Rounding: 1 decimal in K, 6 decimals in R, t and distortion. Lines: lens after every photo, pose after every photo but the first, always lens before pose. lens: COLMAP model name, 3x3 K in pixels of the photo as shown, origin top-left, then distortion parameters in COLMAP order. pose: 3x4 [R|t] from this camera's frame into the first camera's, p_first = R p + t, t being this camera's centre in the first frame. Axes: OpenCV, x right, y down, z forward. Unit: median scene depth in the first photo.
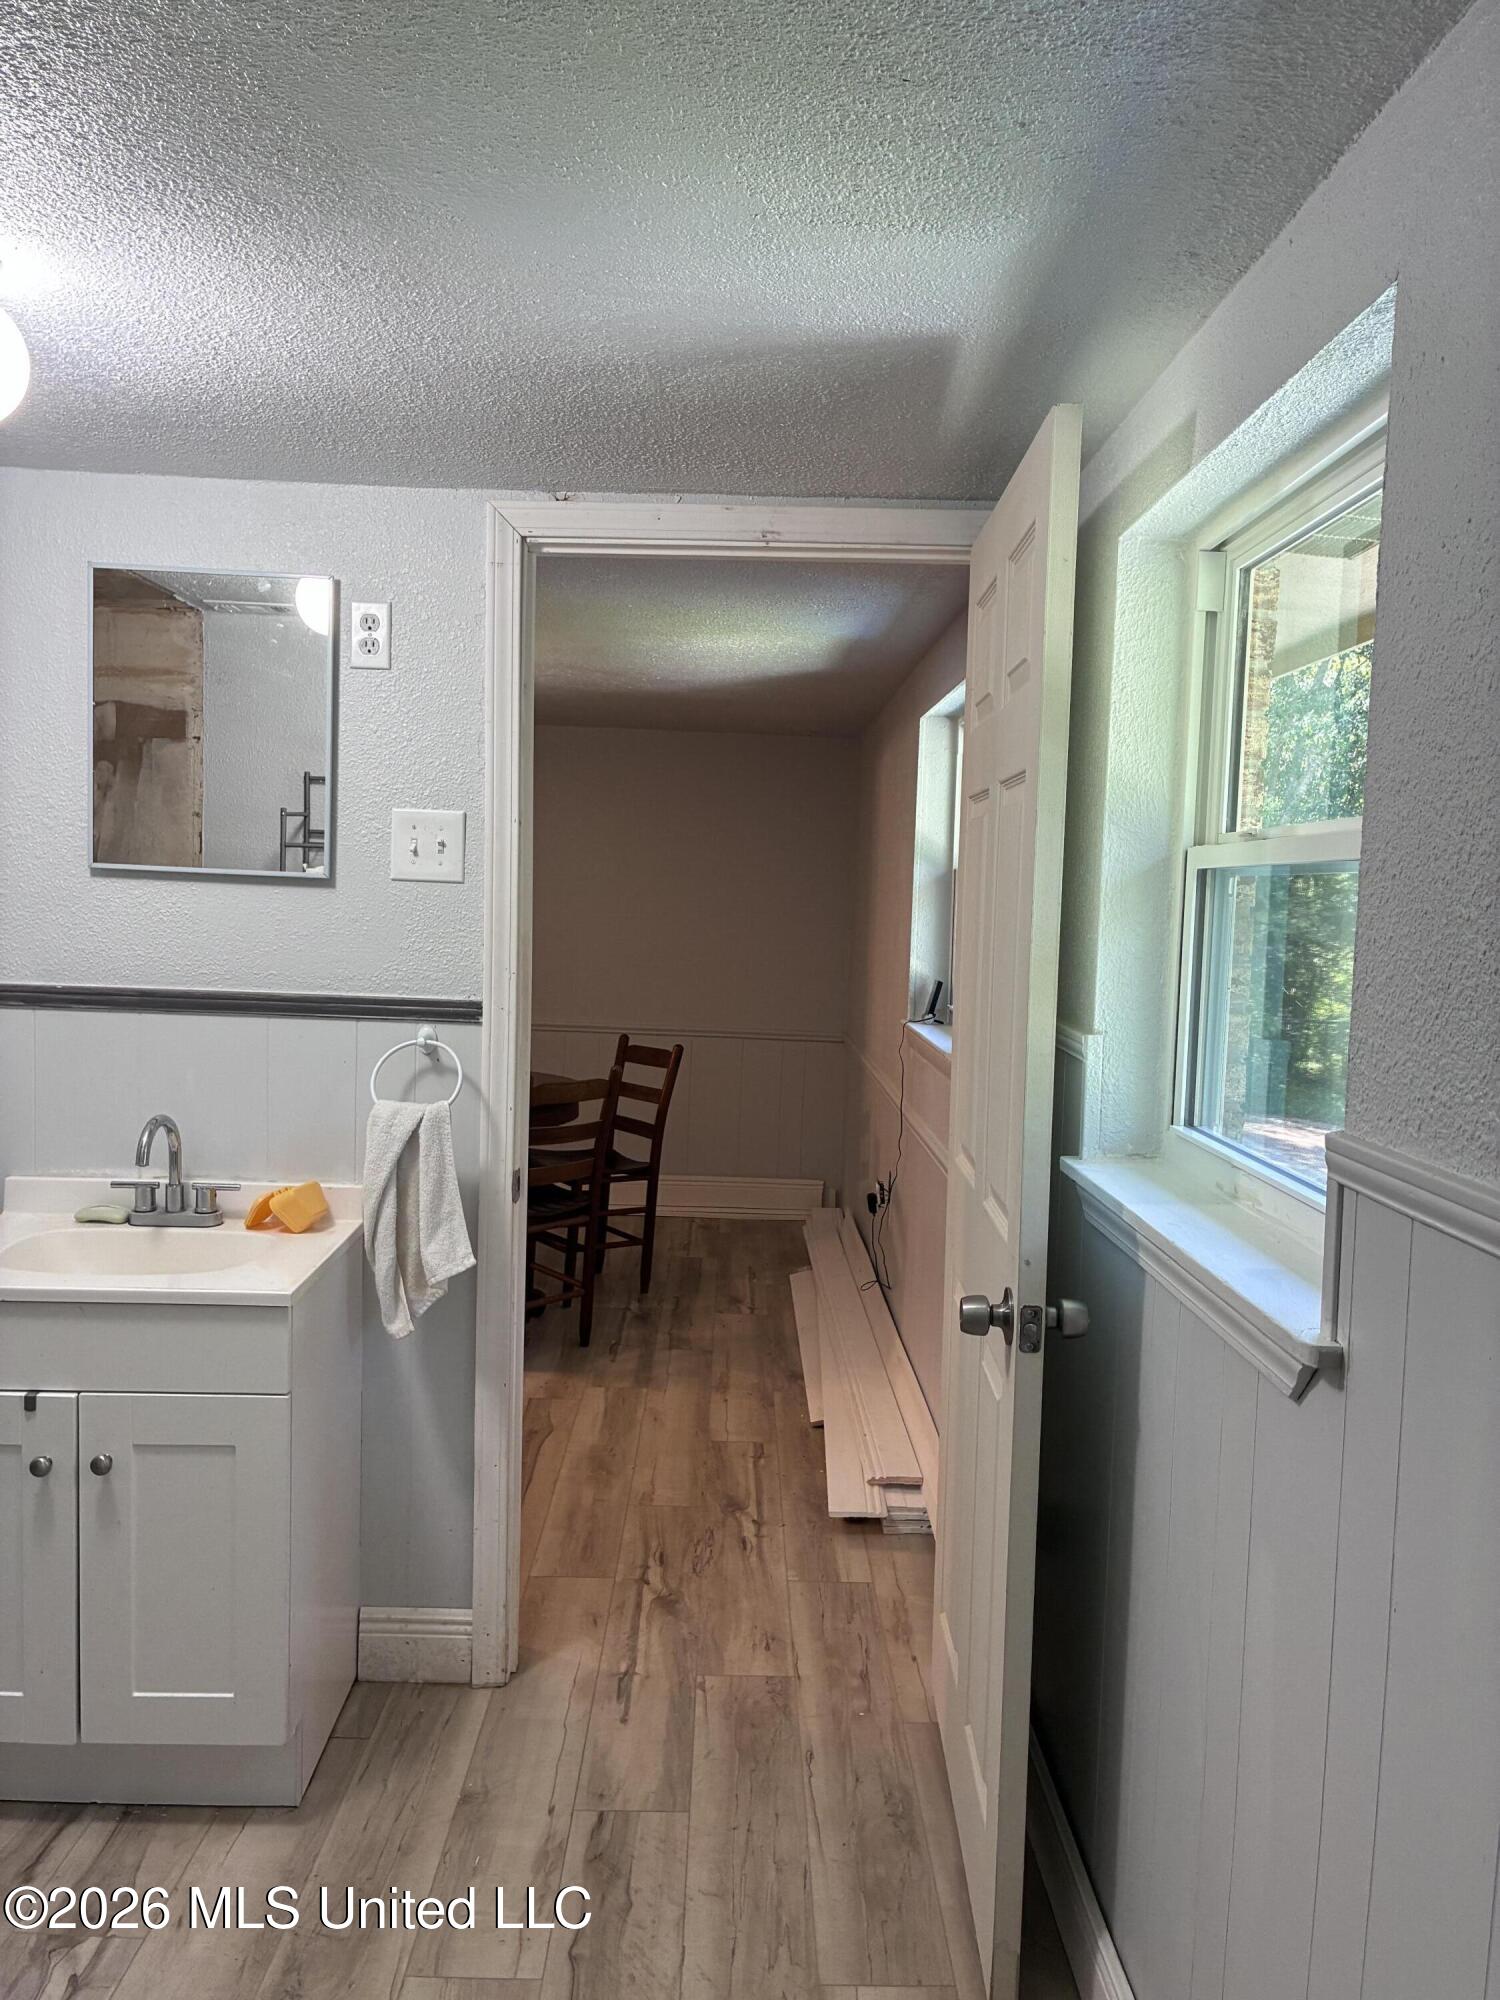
lens RADIAL K [[1514.8, 0, 754.2], [0, 1514.8, 996.2], [0, 0, 1]] dist [0.052425, -0.073695]
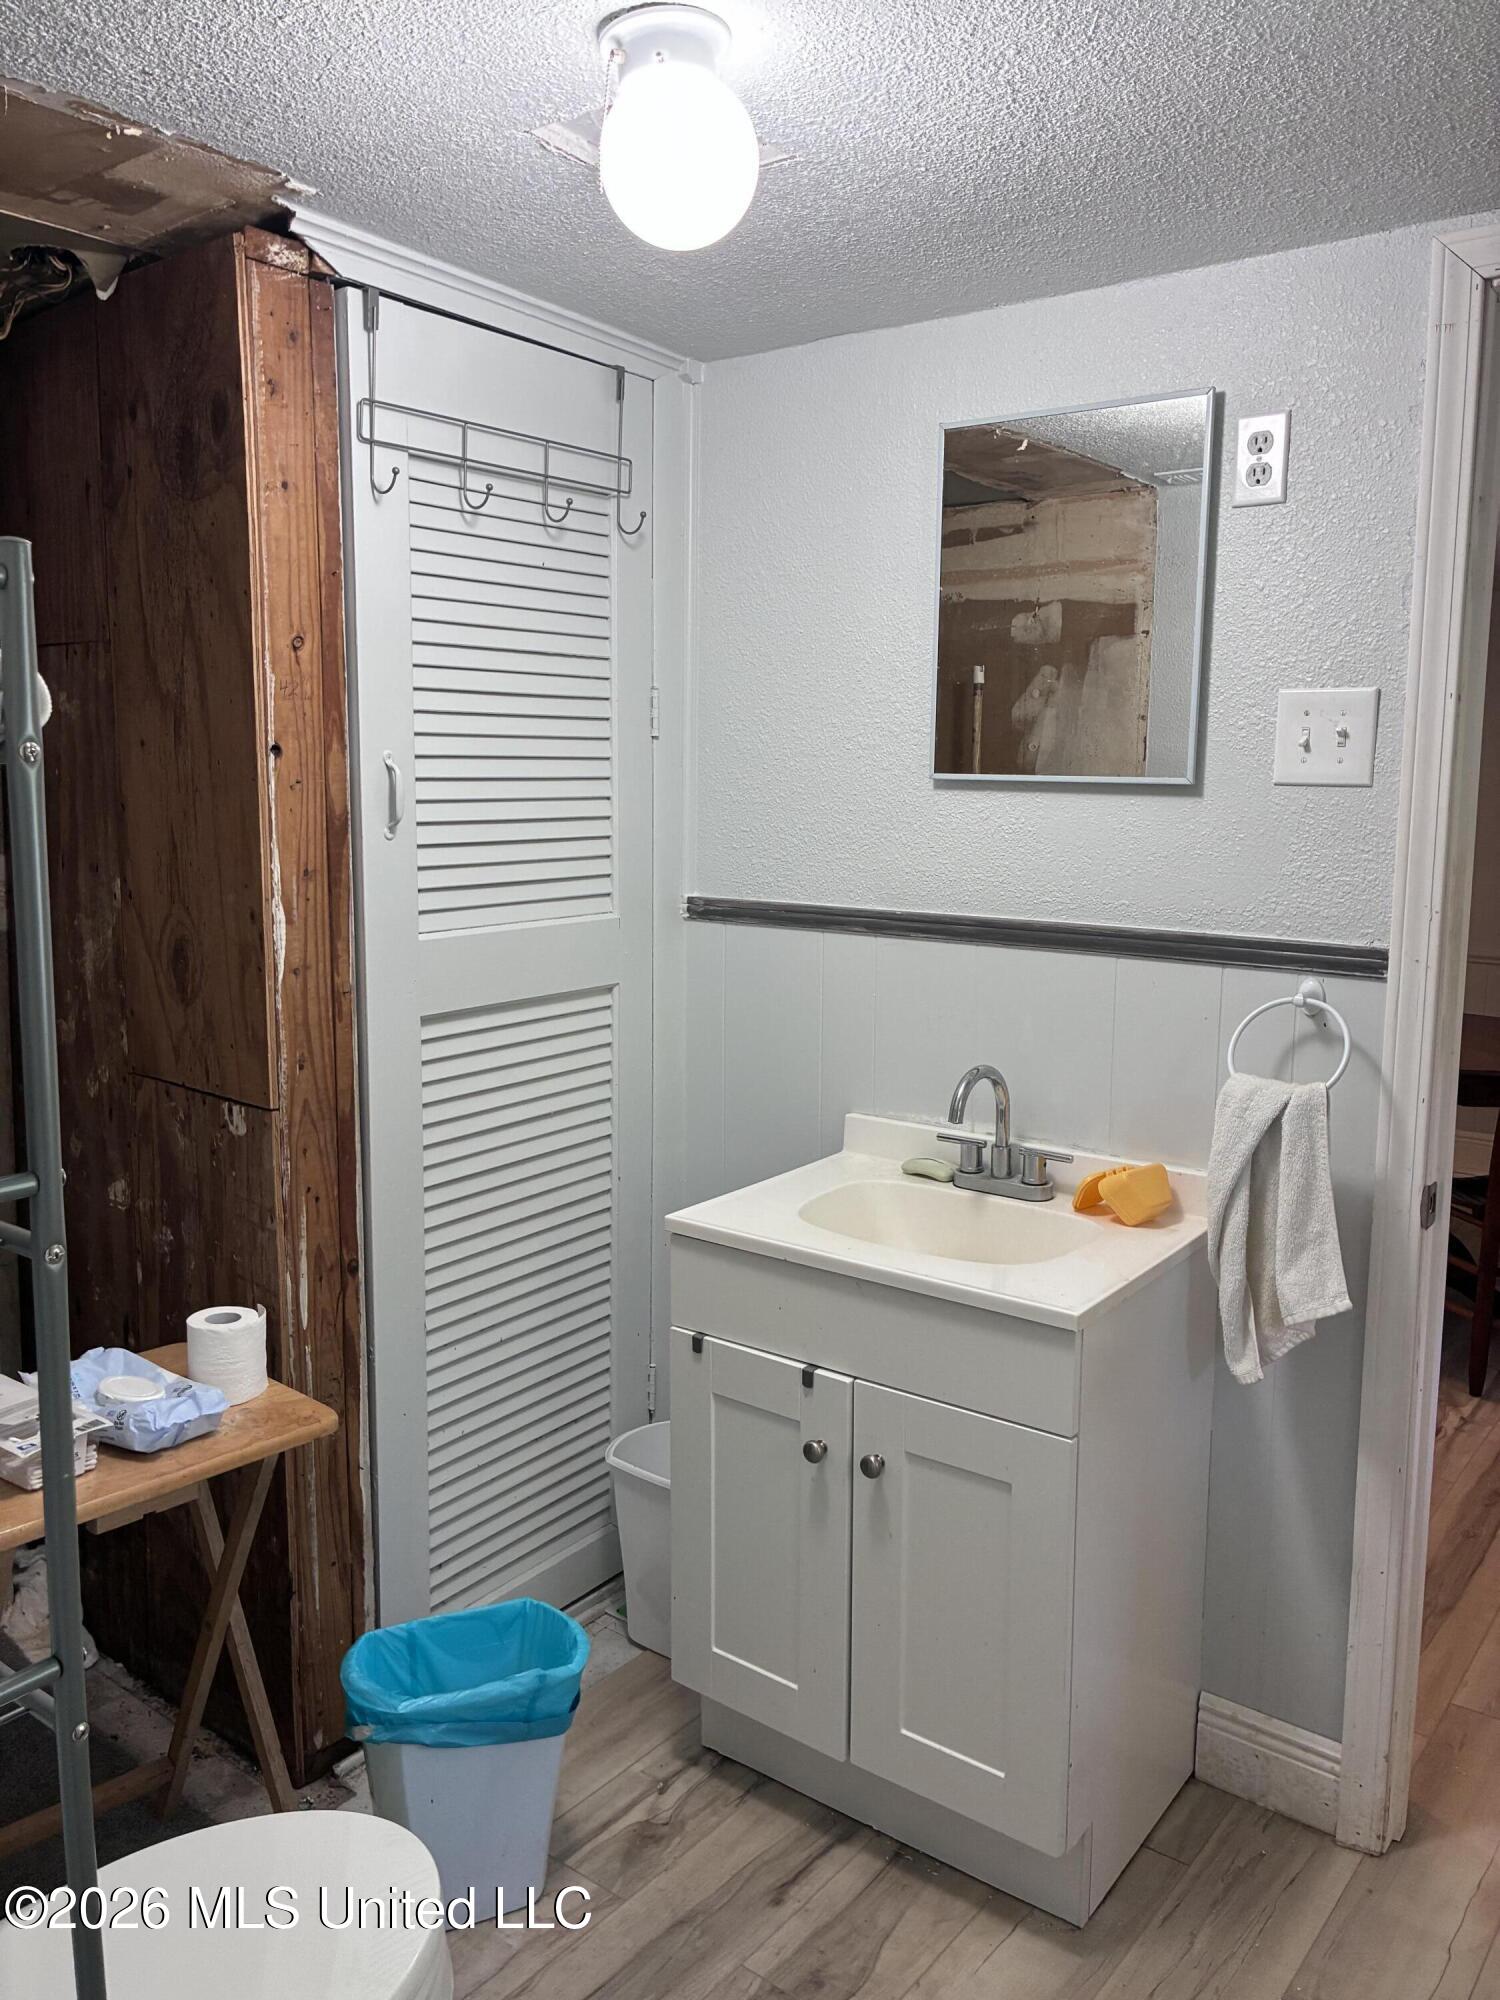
lens RADIAL K [[1514.8, 0, 757.5], [0, 1514.8, 985.8], [0, 0, 1]] dist [0.052425, -0.073695]
pose [[0.788297, 0.060999, -0.612263, 0.030927], [-0.029486, 0.997676, 0.061434, -0.015525], [0.614588, -0.030375, 0.788264, 0.240706]]
